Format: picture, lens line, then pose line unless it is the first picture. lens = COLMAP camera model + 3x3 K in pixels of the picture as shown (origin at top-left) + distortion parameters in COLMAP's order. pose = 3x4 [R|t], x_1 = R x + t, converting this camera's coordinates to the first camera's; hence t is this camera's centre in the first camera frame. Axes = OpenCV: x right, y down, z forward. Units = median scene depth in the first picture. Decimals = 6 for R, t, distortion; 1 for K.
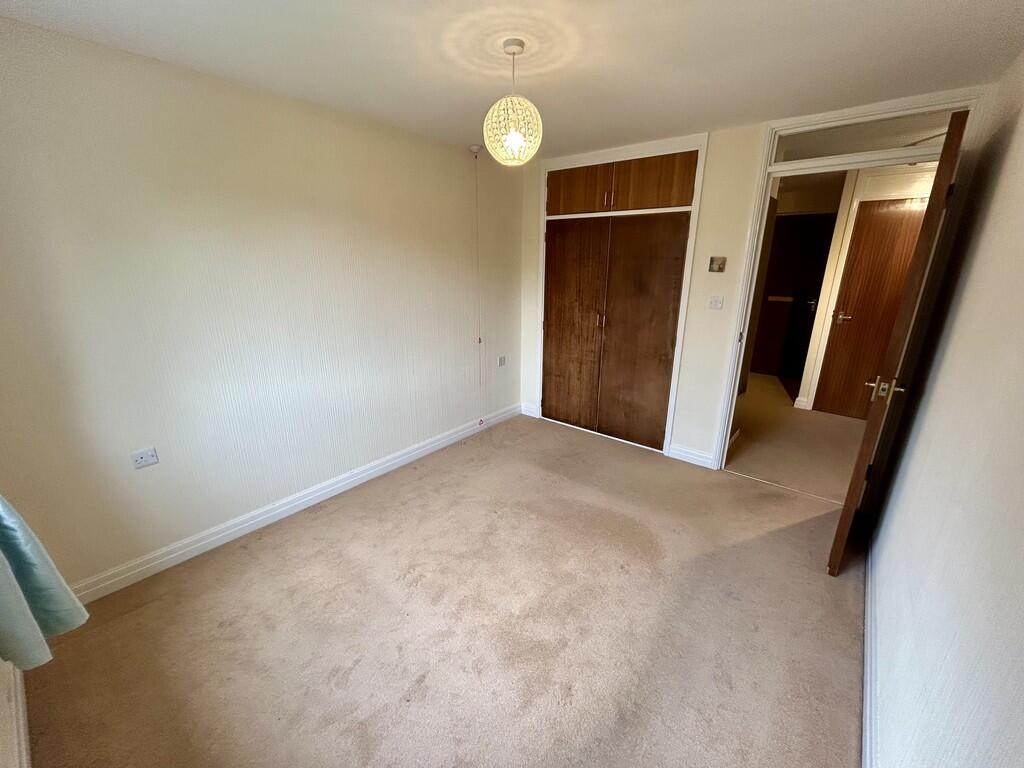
lens RADIAL K [[413.1, 0, 512.0], [0, 413.1, 384.0], [0, 0, 1]] dist [0.000717, -0.002243]
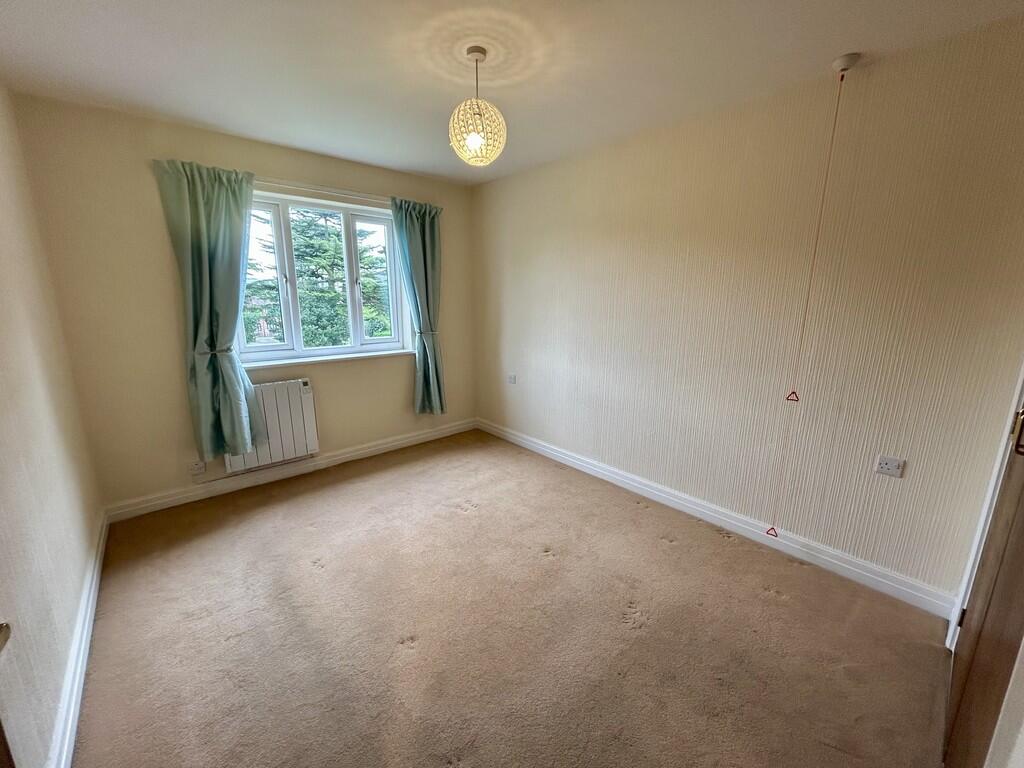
lens RADIAL K [[413.1, 0, 512.0], [0, 413.1, 384.0], [0, 0, 1]] dist [0.000717, -0.002243]
pose [[-0.163266, 0.203049, -0.965461, 0.955879], [-0.294197, 0.924050, 0.244090, -0.259605], [0.941697, 0.323887, -0.091129, 1.176193]]
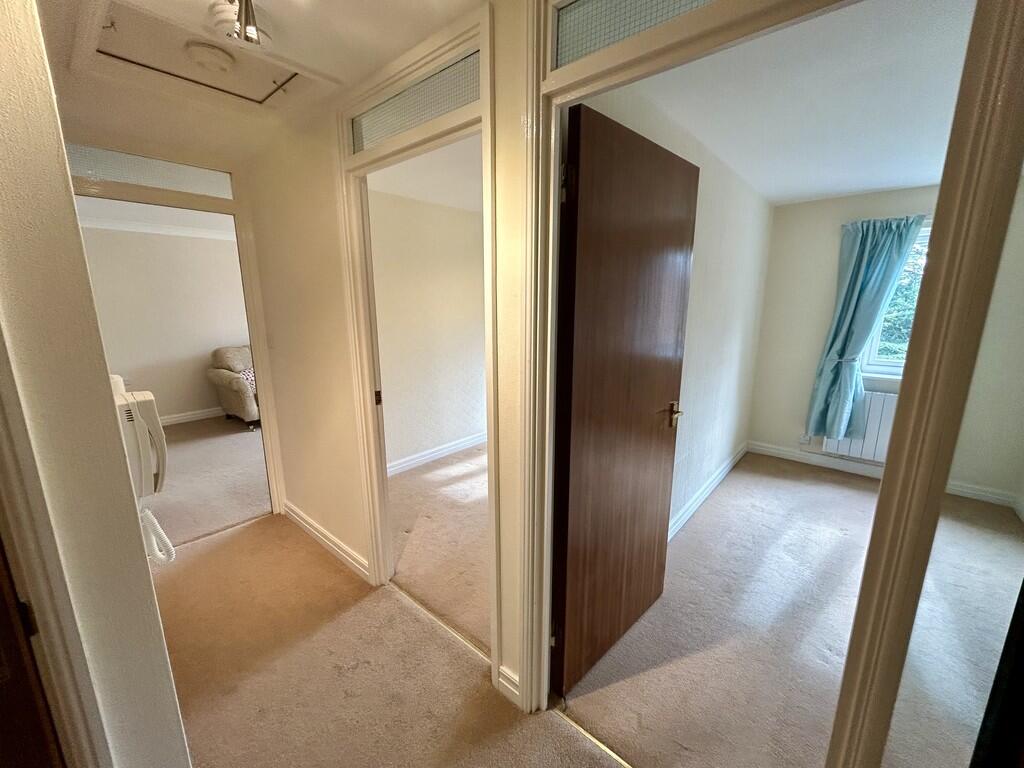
lens RADIAL K [[413.1, 0, 512.0], [0, 413.1, 384.0], [0, 0, 1]] dist [0.000717, -0.002243]
pose [[-0.999625, -0.010142, 0.025423, 1.236608], [0.003233, 0.878570, 0.477603, -0.580794], [-0.027180, 0.477507, -0.878208, 1.929361]]
